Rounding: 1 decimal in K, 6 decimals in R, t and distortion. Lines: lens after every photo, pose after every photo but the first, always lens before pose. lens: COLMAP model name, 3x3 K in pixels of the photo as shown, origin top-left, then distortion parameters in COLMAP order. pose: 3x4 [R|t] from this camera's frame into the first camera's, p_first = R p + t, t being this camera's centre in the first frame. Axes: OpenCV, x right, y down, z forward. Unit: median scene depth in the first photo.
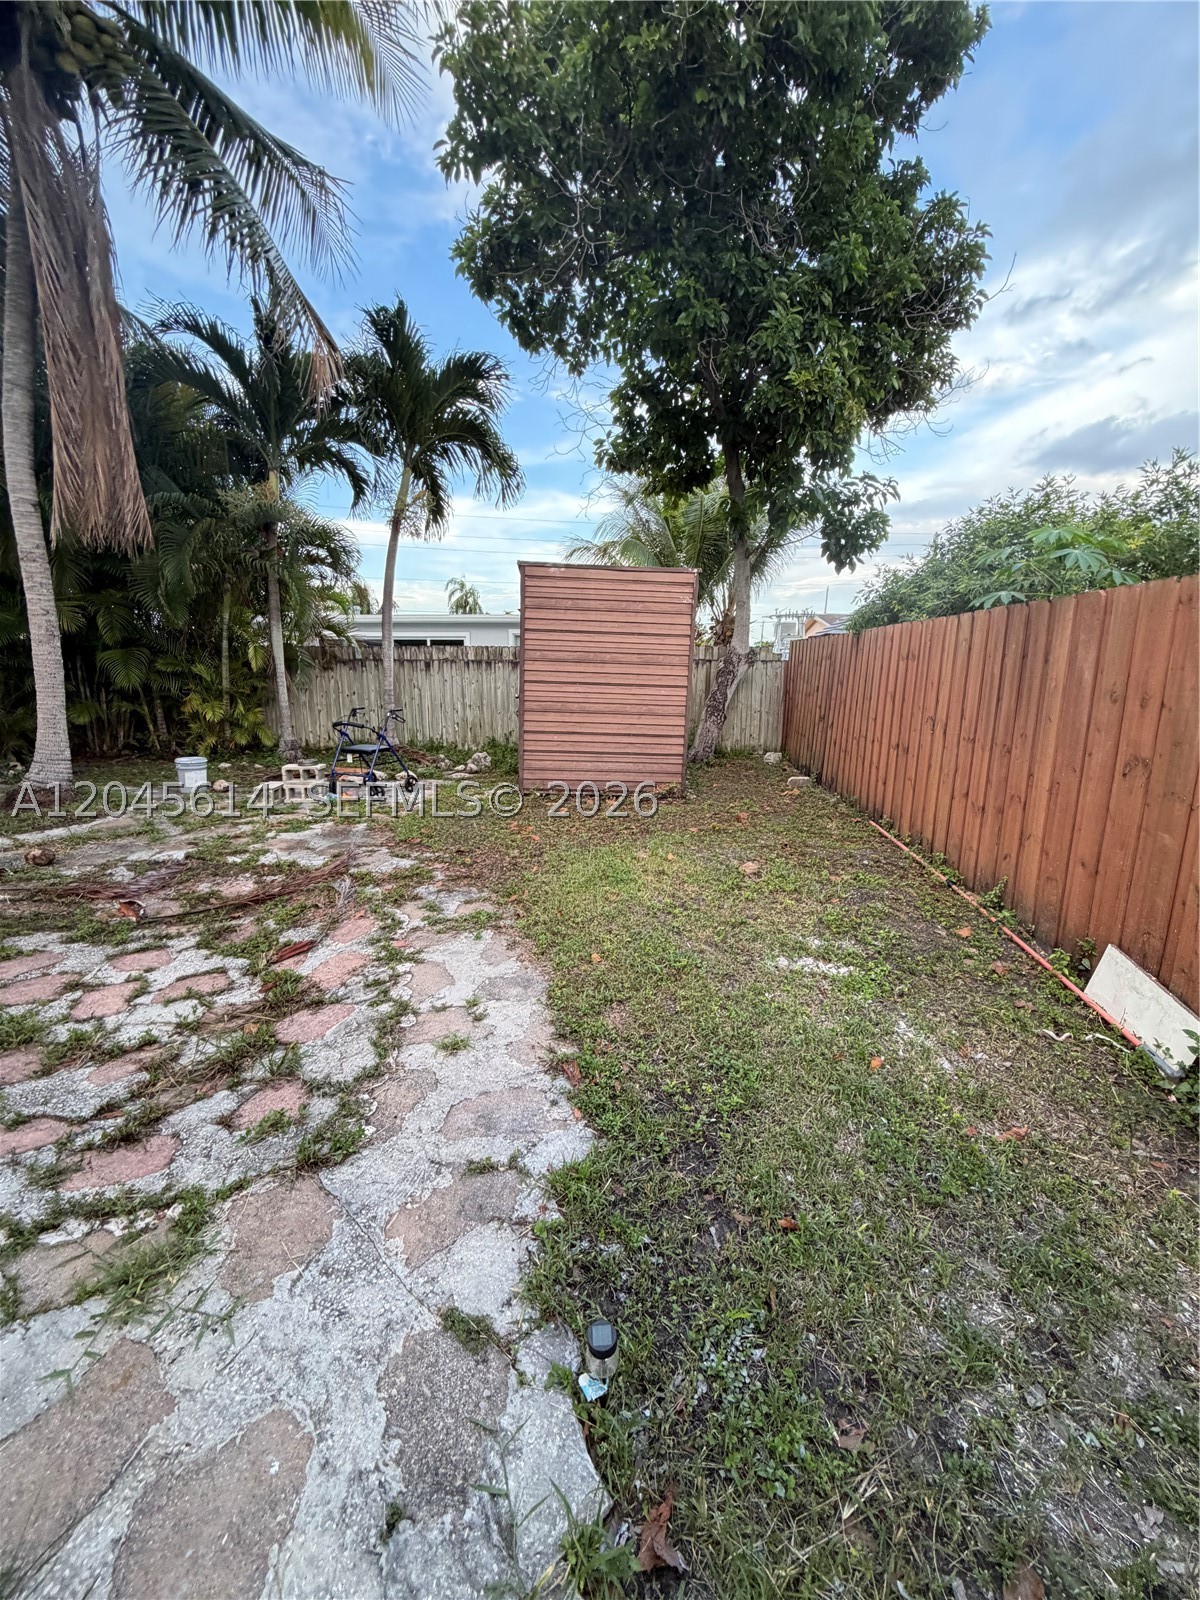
lens RADIAL K [[638.5, 0, 600.0], [0, 638.5, 800.0], [0, 0, 1]] dist [0.002457, -0.001831]
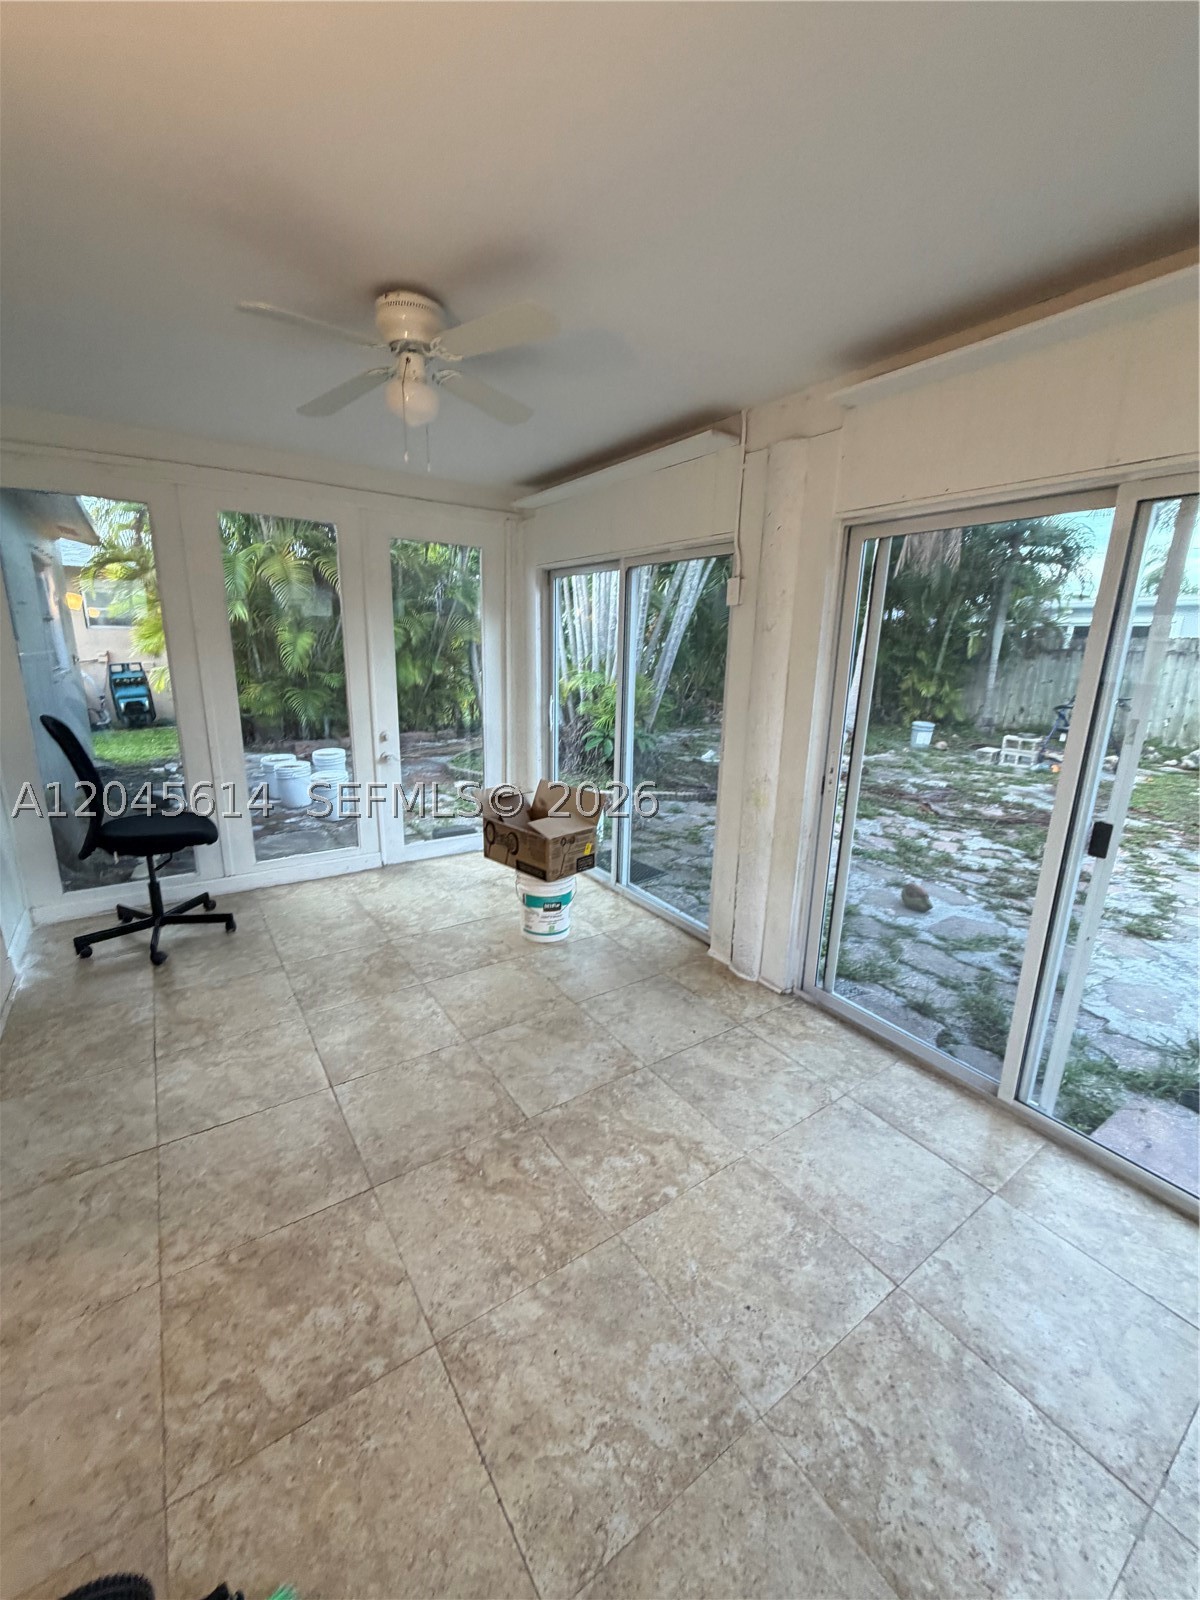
lens RADIAL K [[638.5, 0, 600.0], [0, 638.5, 800.0], [0, 0, 1]] dist [0.002457, -0.001831]
pose [[0.632248, 0.197641, -0.749133, -0.048634], [-0.178374, 0.978073, 0.107499, 0.109461], [0.753953, 0.065660, 0.653639, -0.588355]]
